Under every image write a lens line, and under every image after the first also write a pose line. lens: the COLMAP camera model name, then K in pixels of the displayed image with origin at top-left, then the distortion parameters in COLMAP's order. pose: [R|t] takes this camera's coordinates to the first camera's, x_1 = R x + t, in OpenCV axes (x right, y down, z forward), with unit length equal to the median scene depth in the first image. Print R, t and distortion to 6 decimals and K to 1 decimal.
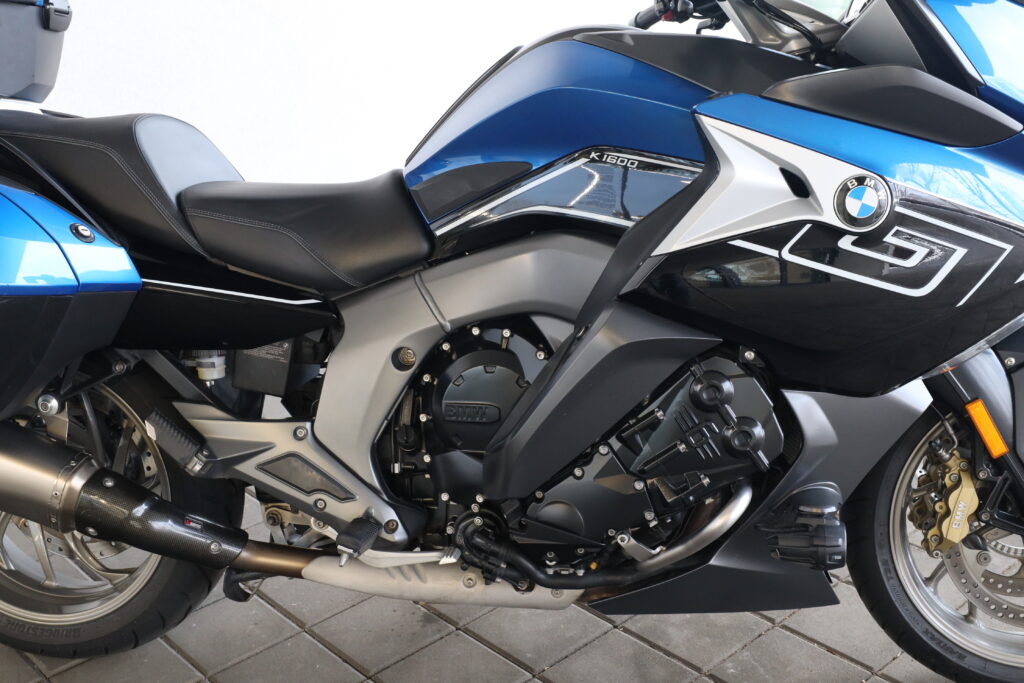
lens RADIAL K [[1250.9, 0, 512.0], [0, 1250.9, 341.5], [0, 0, 1]] dist [-0.010367, 0.007320]
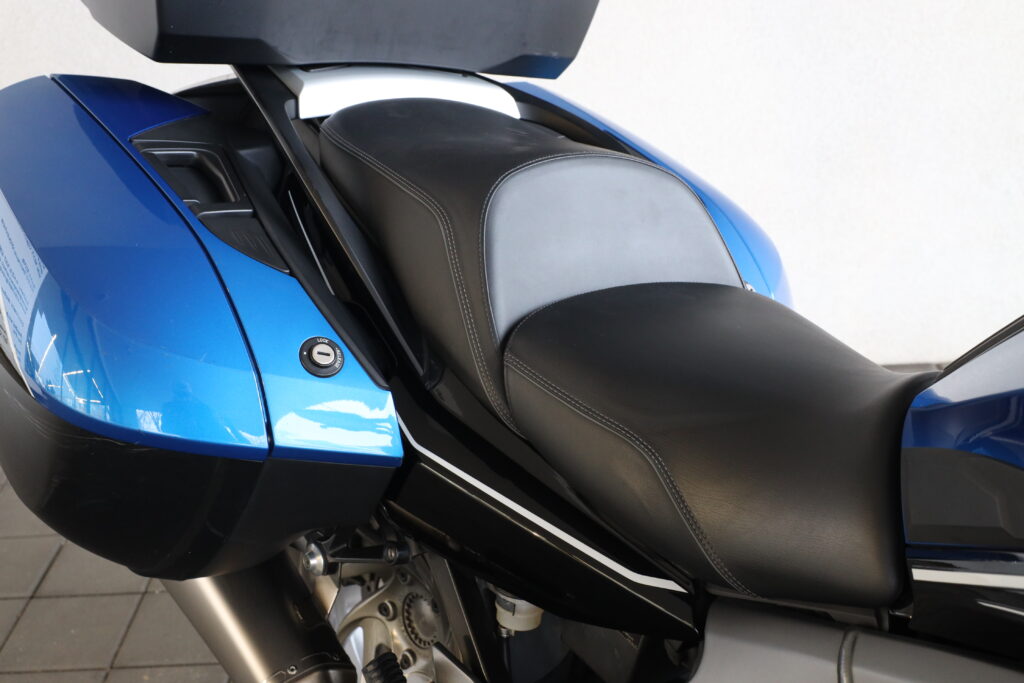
lens RADIAL K [[1250.9, 0, 512.0], [0, 1250.9, 341.5], [0, 0, 1]] dist [-0.010367, 0.007320]
pose [[0.742867, 0.282325, -0.606994, 0.084117], [-0.234588, 0.959011, 0.158955, -0.206414], [0.626990, 0.024311, 0.778648, 0.577843]]
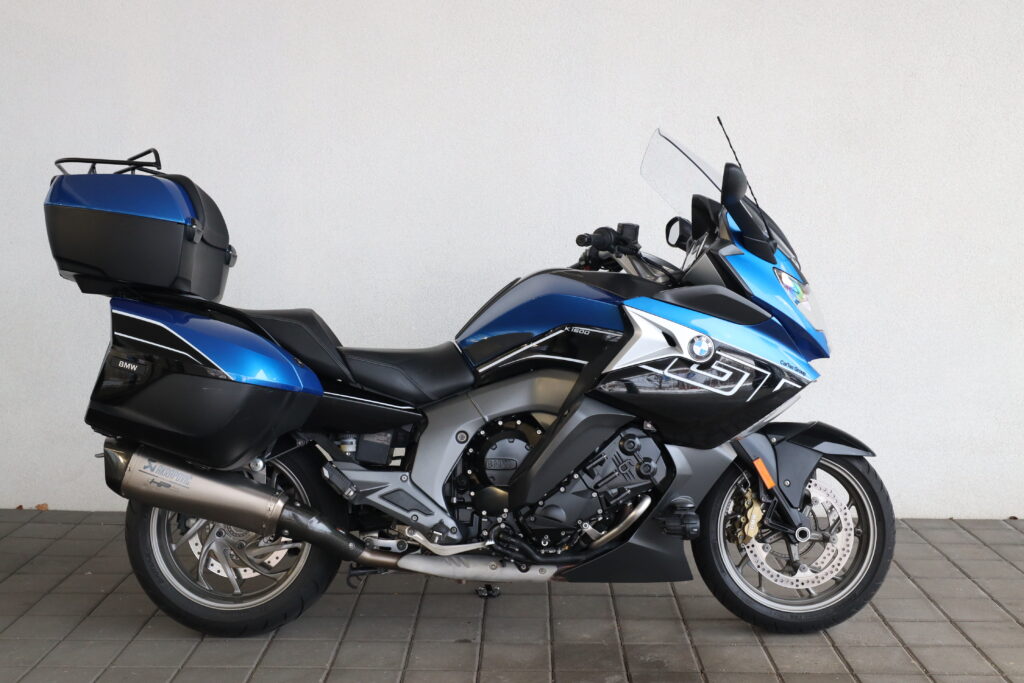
lens RADIAL K [[1275.1, 0, 512.0], [0, 1275.1, 341.5], [0, 0, 1]] dist [0.002394, 0.006372]
pose [[0.984482, 0.026959, 0.173403, -0.354962], [0.014943, 0.971663, -0.235900, 0.332005], [-0.174848, 0.234830, 0.956181, -0.875036]]
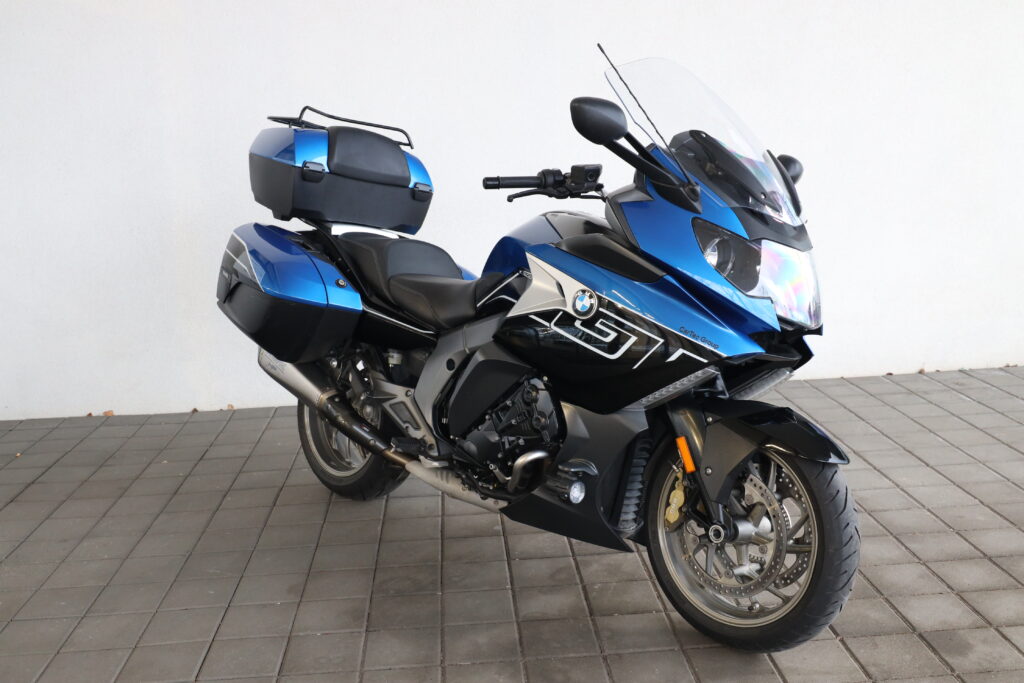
lens RADIAL K [[1050.6, 0, 512.0], [0, 1050.6, 341.5], [0, 0, 1]] dist [0.003152, -0.002185]
pose [[0.781487, 0.143104, -0.607289, 1.039045], [-0.227819, 0.971583, -0.064220, 0.065478], [0.580842, 0.188539, 0.791881, -0.293682]]
